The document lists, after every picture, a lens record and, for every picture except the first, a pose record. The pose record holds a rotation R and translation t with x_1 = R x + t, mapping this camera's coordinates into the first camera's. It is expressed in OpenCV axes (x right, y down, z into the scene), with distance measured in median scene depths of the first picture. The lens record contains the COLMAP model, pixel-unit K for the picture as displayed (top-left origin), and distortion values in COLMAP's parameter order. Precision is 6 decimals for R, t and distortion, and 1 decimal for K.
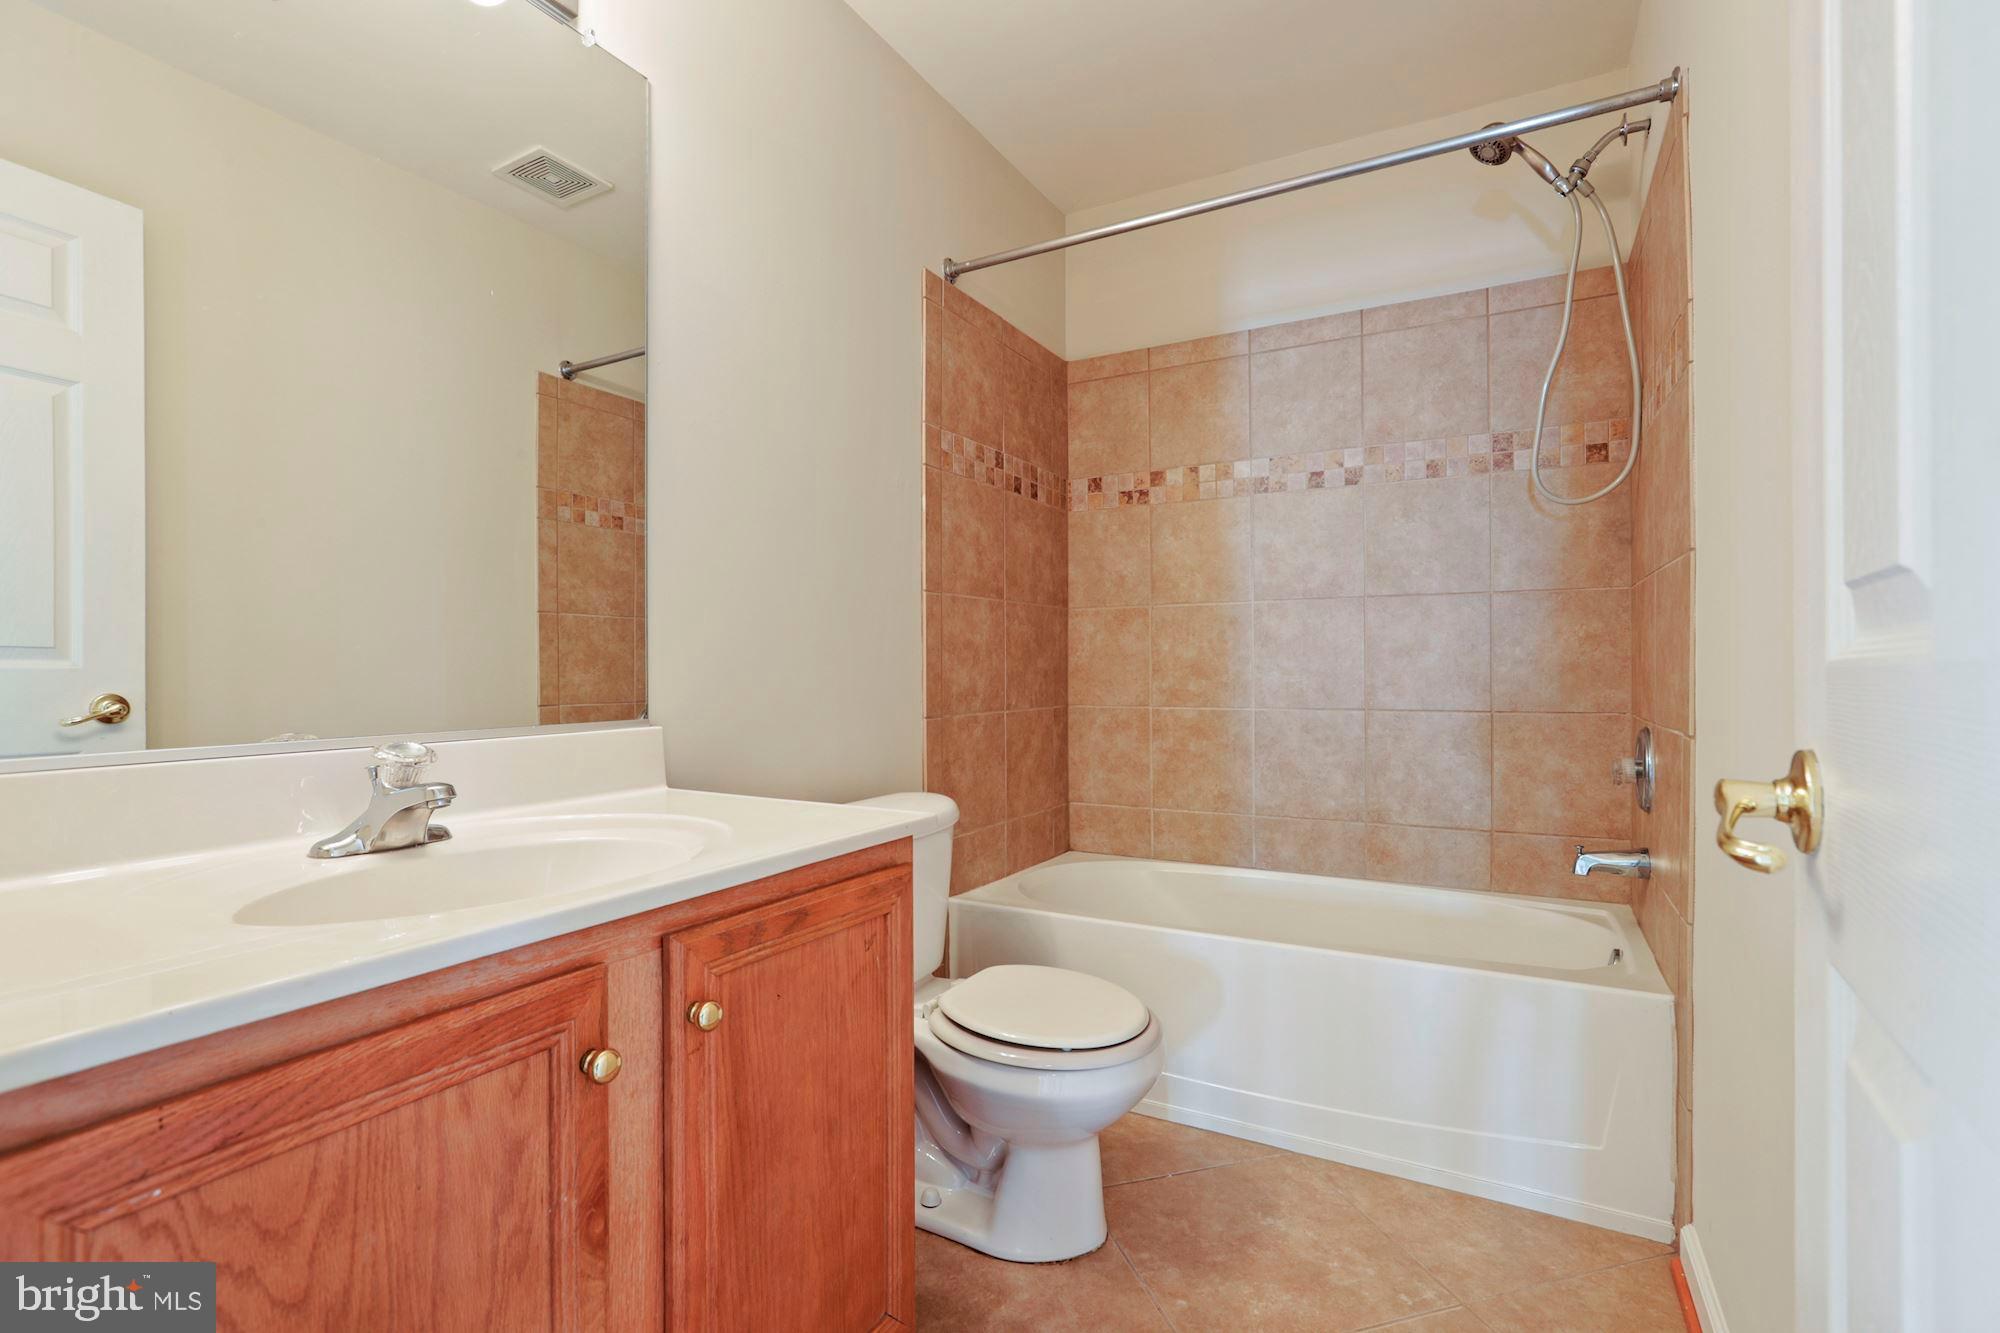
lens RADIAL K [[890.1, 0, 999.9], [0, 890.1, 666.5], [0, 0, 1]] dist [-0.014880, 0.000487]
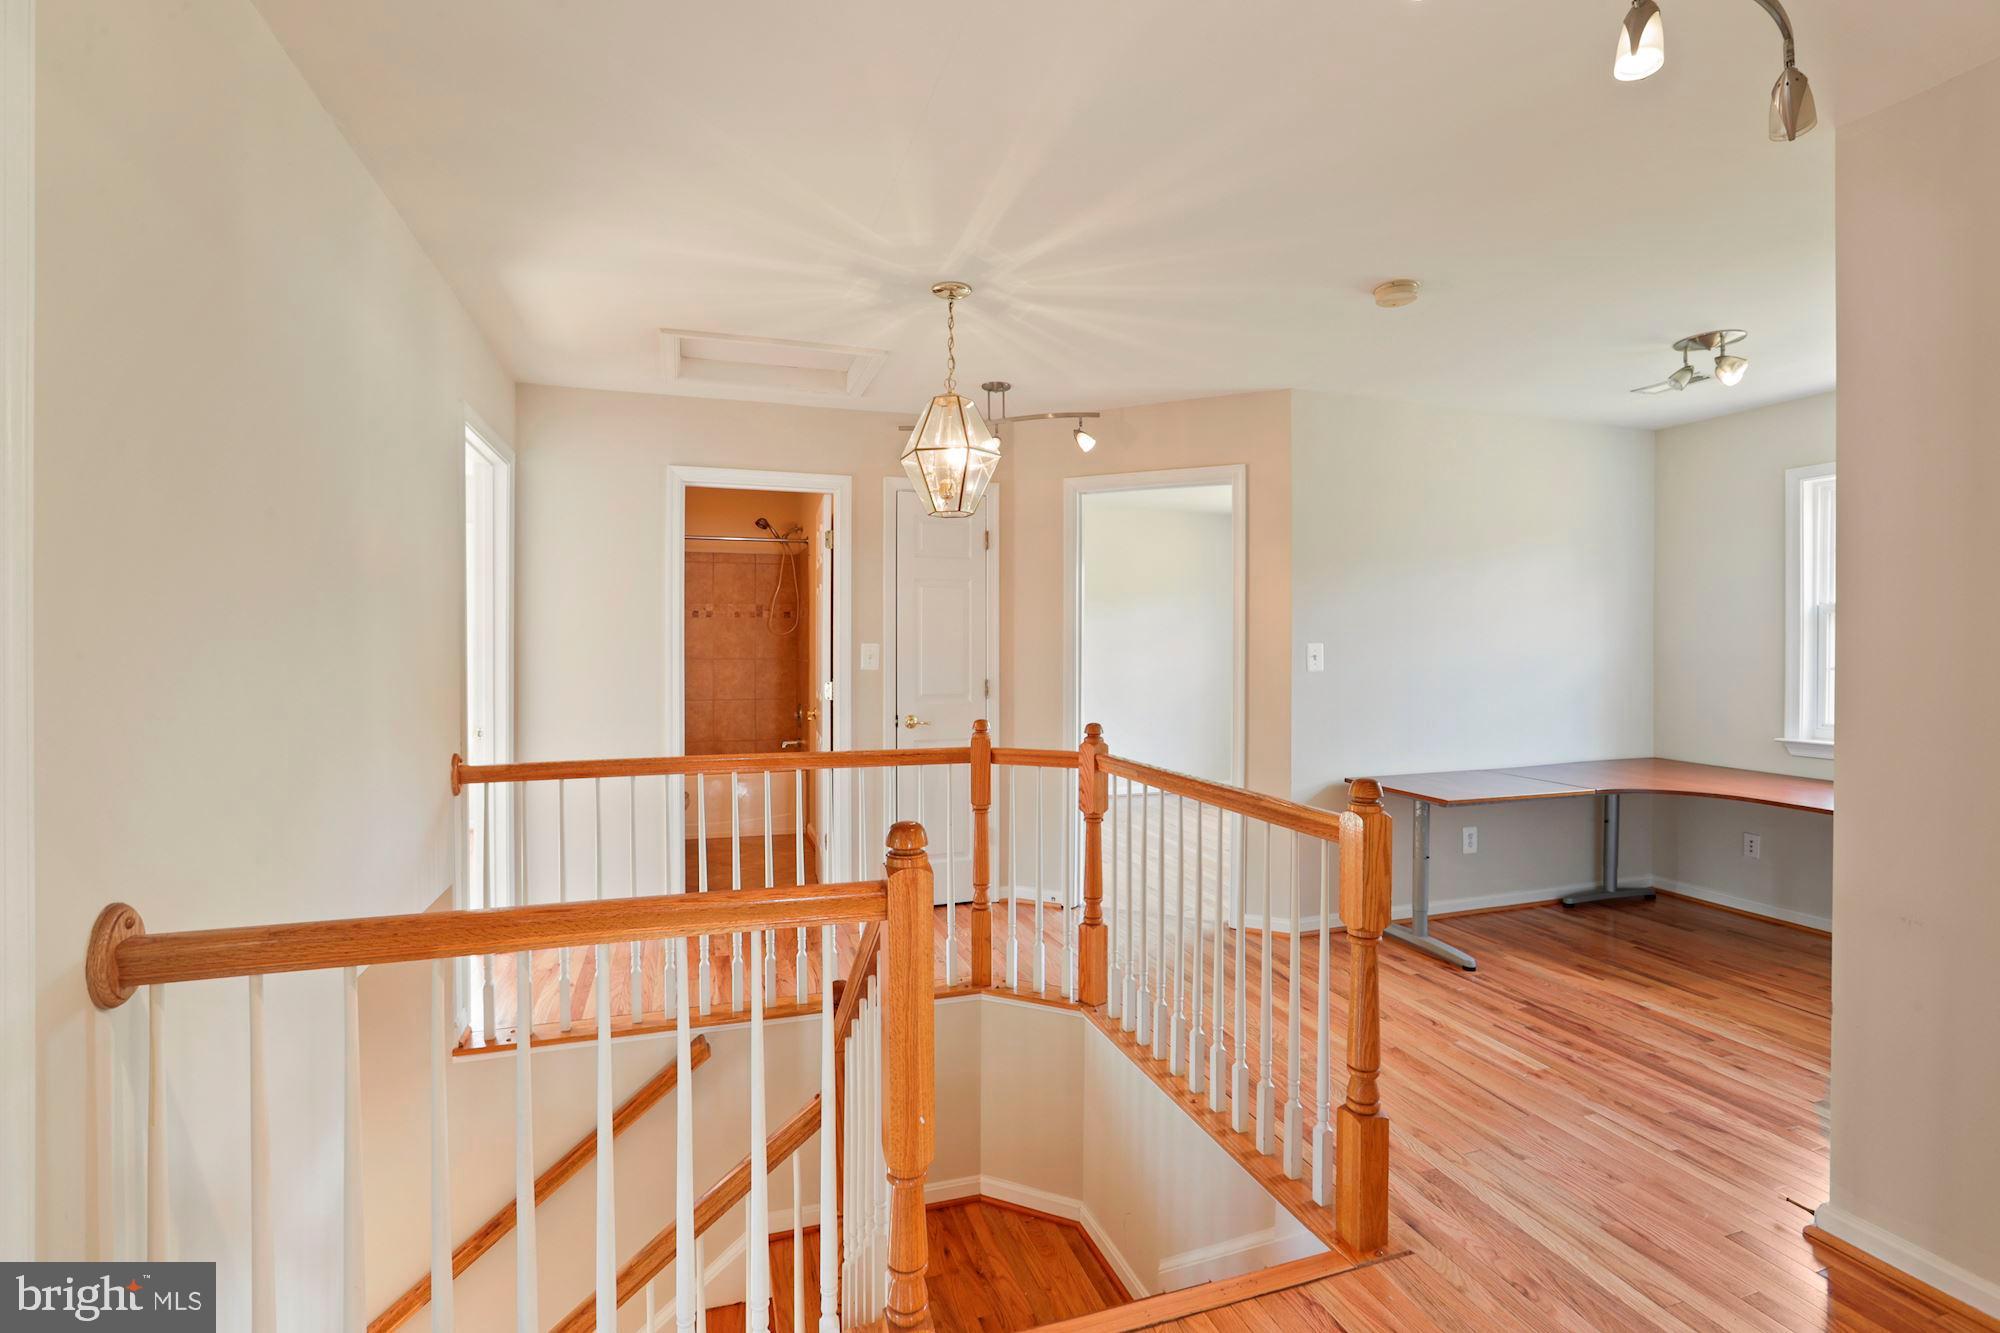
lens RADIAL K [[890.1, 0, 1008.7], [0, 890.1, 658.8], [0, 0, 1]] dist [-0.014880, 0.000487]
pose [[0.651706, -0.005376, 0.758453, -1.115328], [-0.005414, 0.999916, 0.011739, -0.120718], [-0.758452, -0.011757, 0.651623, -1.530611]]
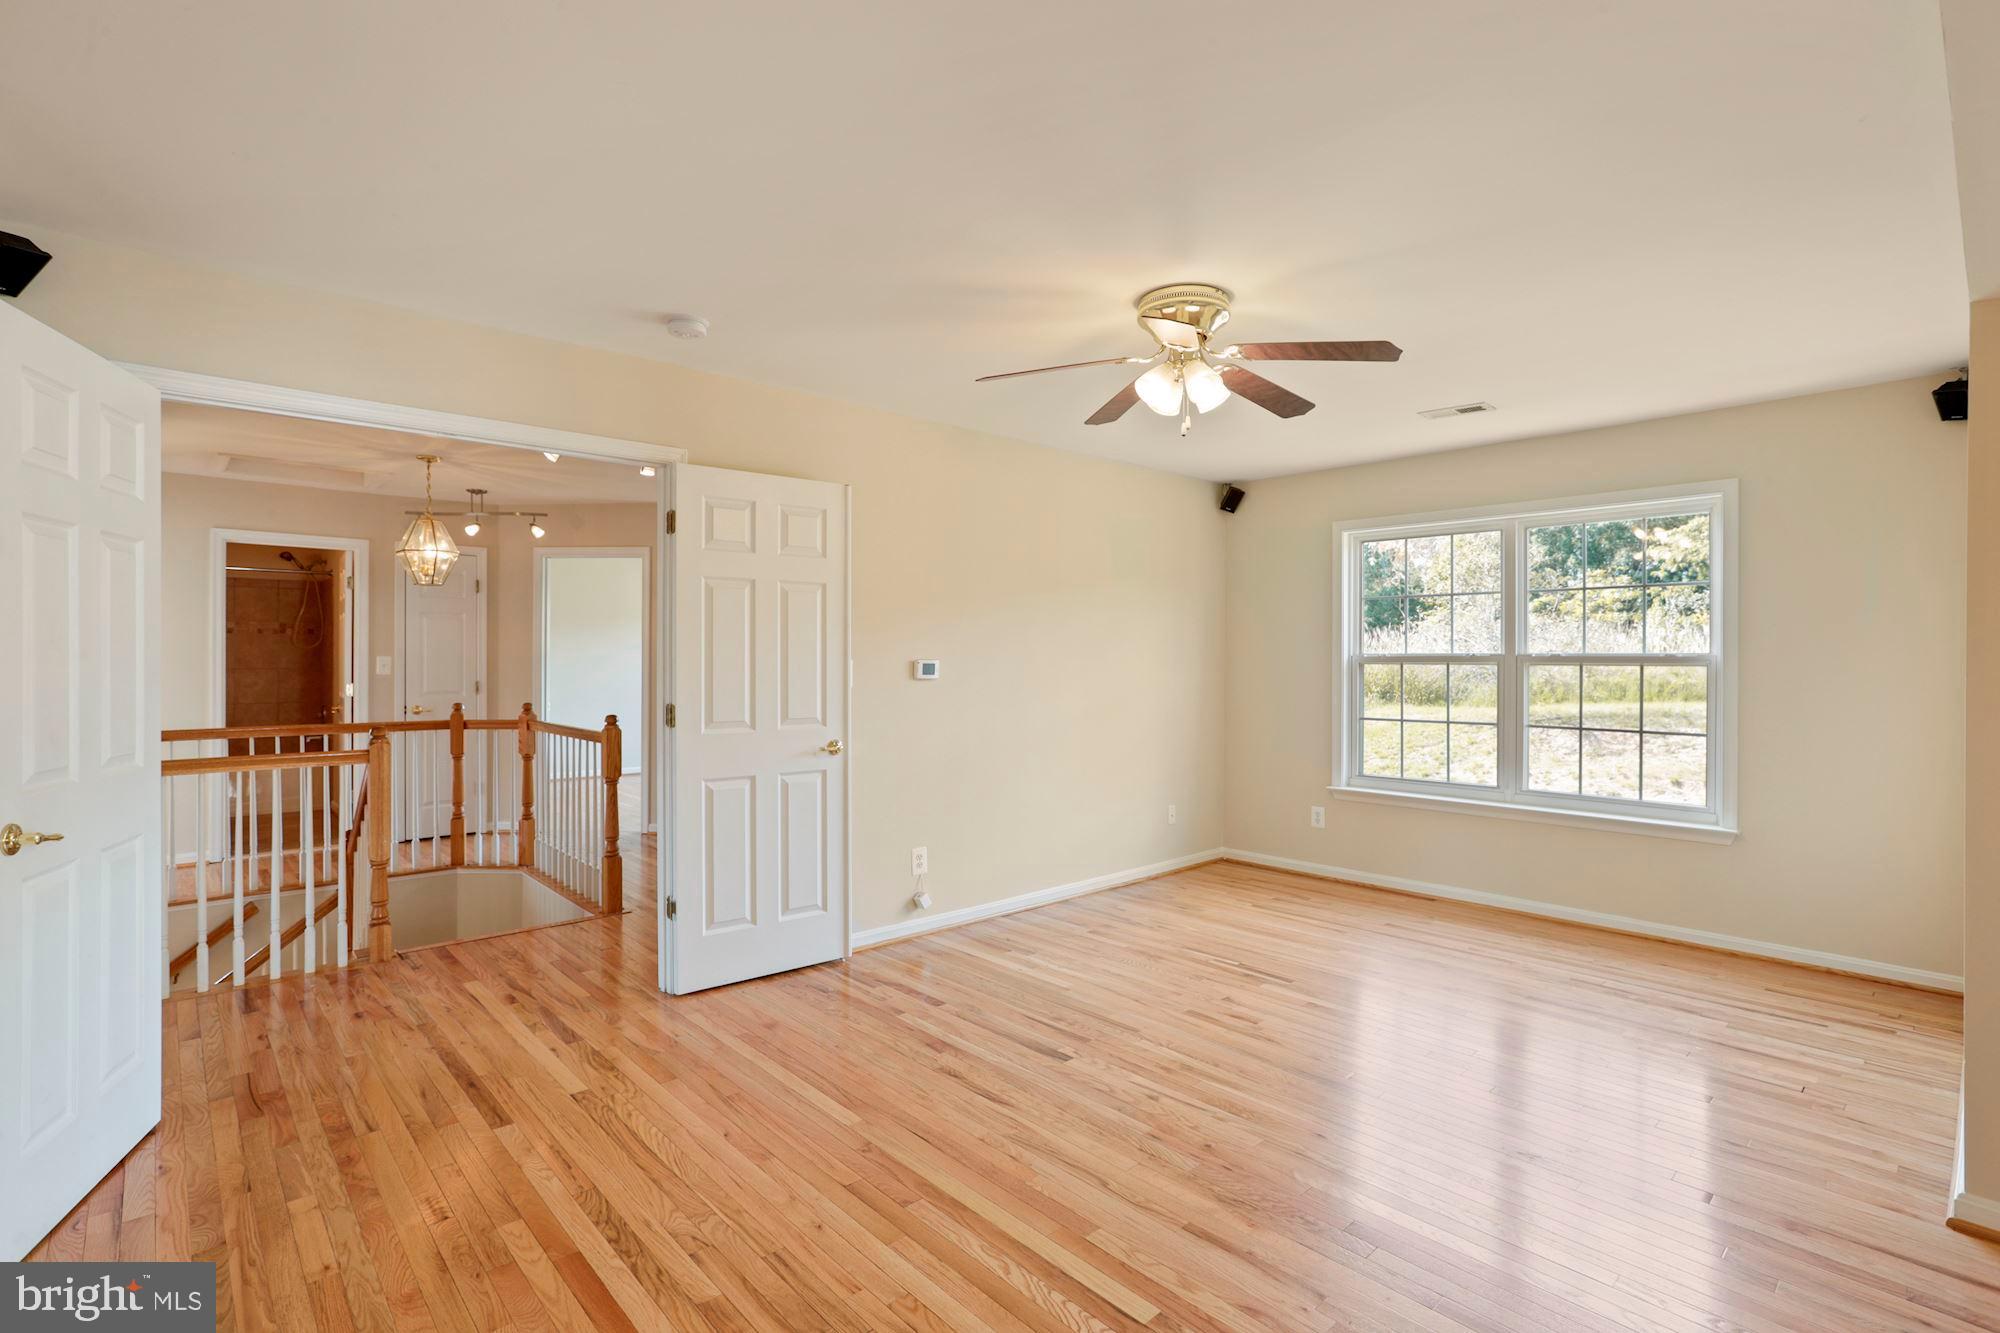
lens RADIAL K [[950.0, 0, 1005.5], [0, 950.0, 659.9], [0, 0, 1]] dist [-0.006175, 0.001398]
pose [[0.307606, 0.004361, 0.951504, -2.060622], [-0.004999, 0.999983, -0.002967, -0.119580], [-0.951501, -0.003844, 0.307623, -2.796027]]
